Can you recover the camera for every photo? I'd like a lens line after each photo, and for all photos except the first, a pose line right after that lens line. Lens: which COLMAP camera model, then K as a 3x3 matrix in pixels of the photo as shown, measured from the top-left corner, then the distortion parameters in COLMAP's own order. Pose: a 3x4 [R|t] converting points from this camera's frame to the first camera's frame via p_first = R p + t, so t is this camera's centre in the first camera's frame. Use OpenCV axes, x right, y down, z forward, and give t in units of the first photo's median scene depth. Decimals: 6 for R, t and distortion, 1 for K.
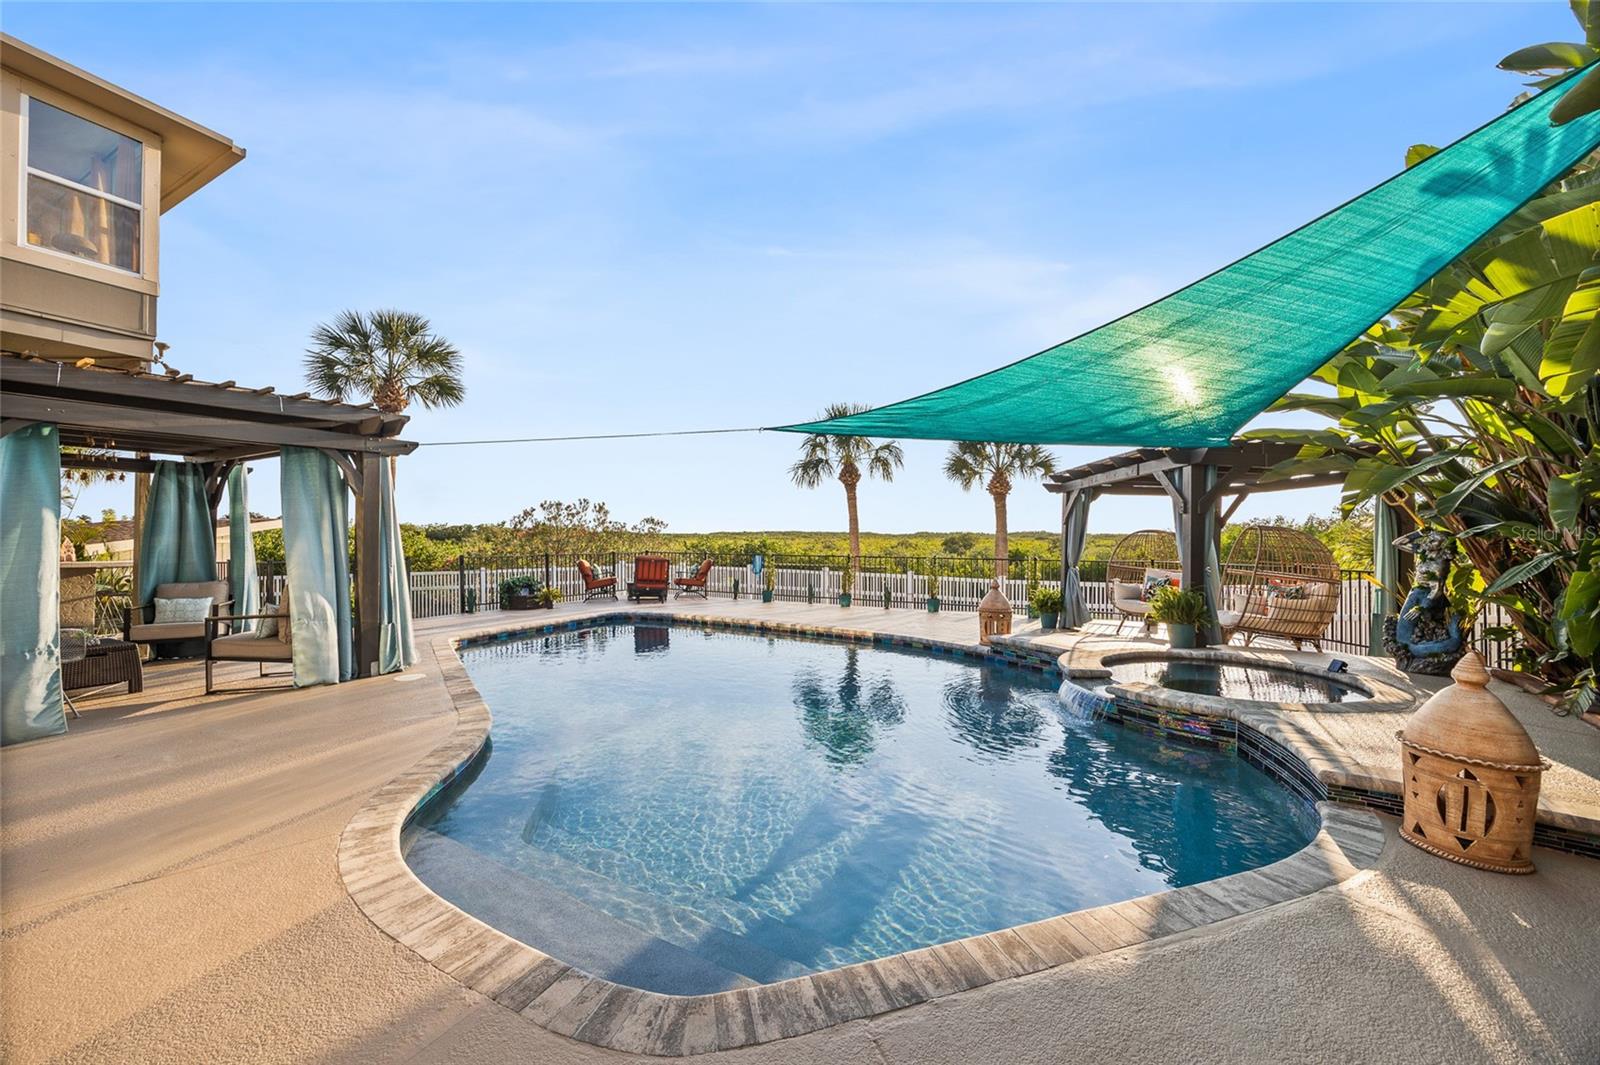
lens RADIAL K [[605.5, 0, 802.4], [0, 605.5, 530.1], [0, 0, 1]] dist [-0.000693, -0.000424]
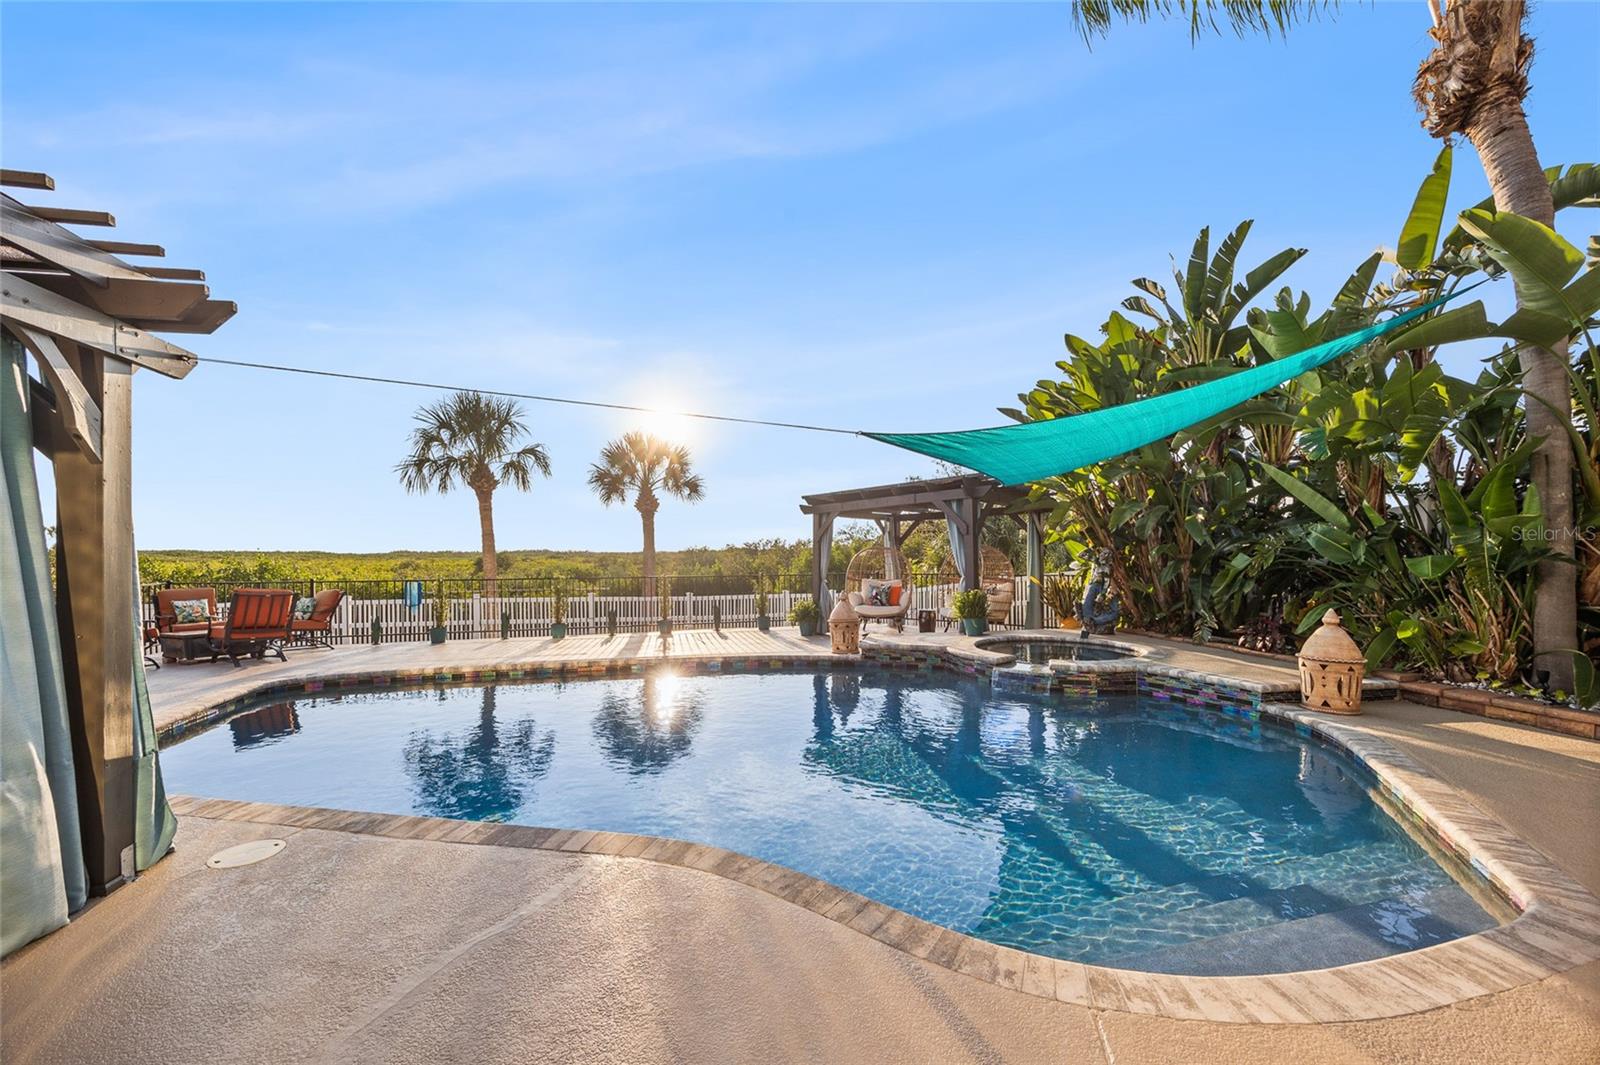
lens RADIAL K [[611.8, 0, 800.7], [0, 611.8, 554.1], [0, 0, 1]] dist [-0.015733, 0.000040]
pose [[0.713498, -0.007804, 0.700614, -0.520616], [0.000748, 0.999946, 0.010376, 0.000944], [-0.700657, -0.006880, 0.713465, 0.280603]]
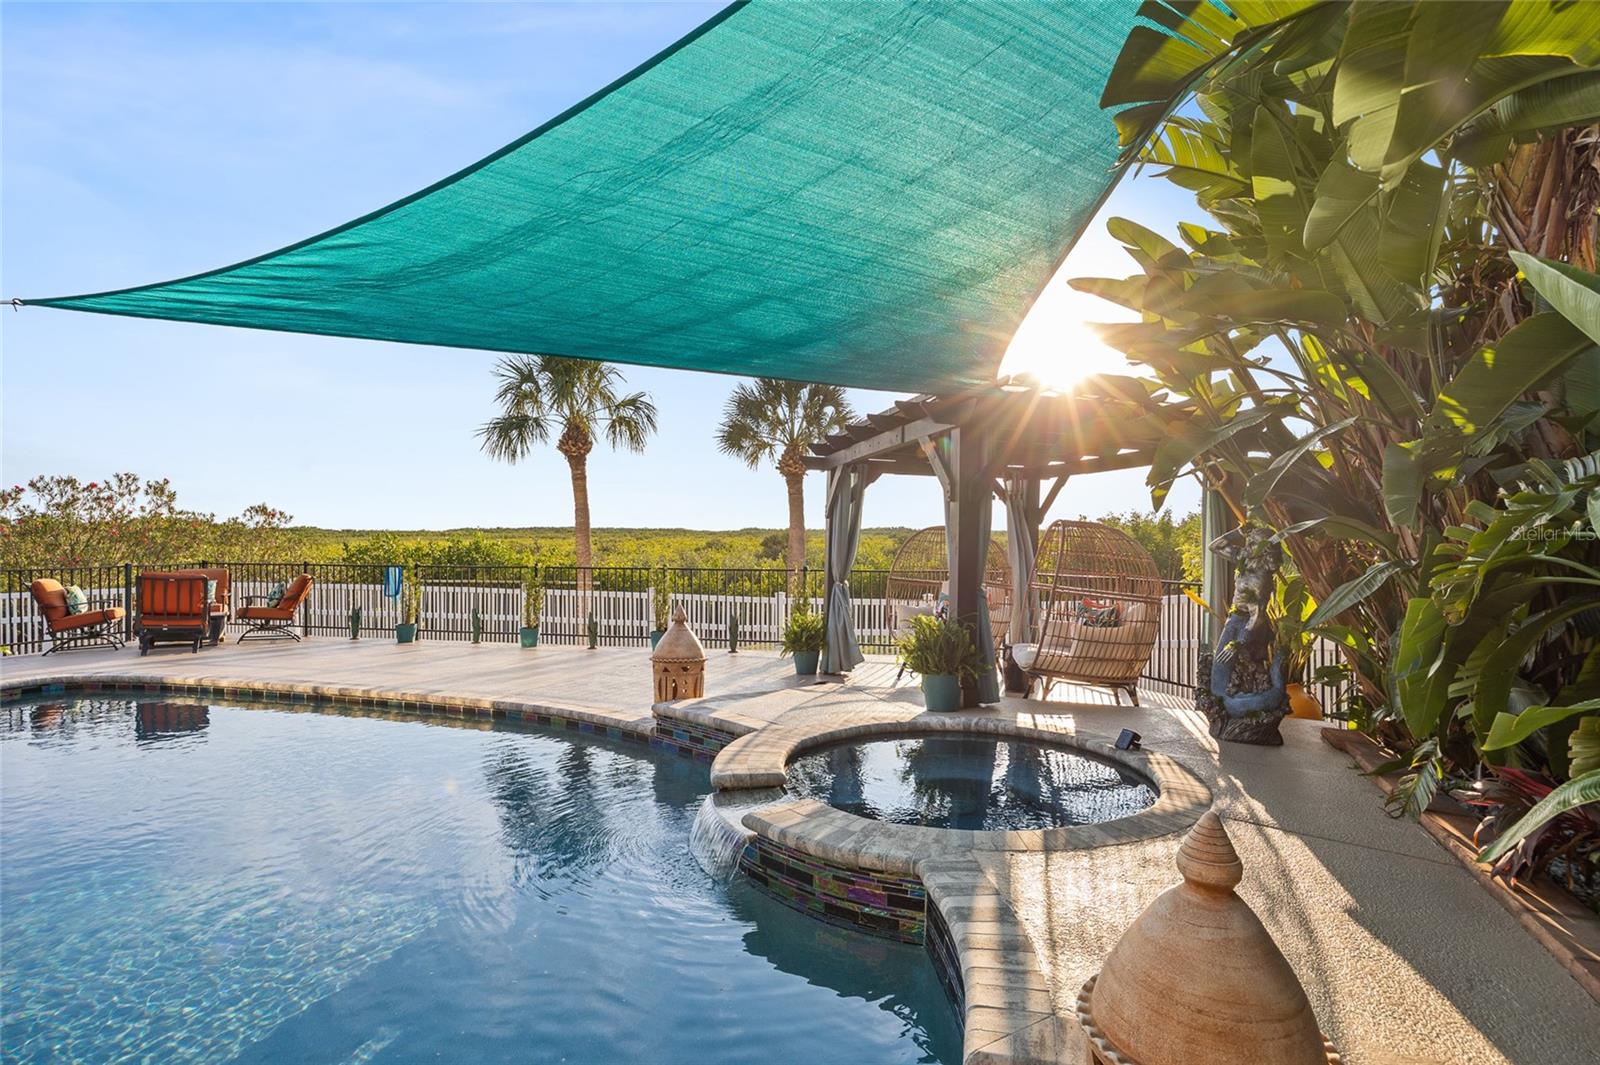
lens RADIAL K [[823.2, 0, 800.0], [0, 823.2, 532.5], [0, 0, 1]] dist [-0.004373, 0.000146]
pose [[0.967504, -0.001659, 0.252849, 0.233899], [-0.000493, 0.999964, 0.008444, -0.001395], [-0.252854, -0.008294, 0.967469, 0.175452]]
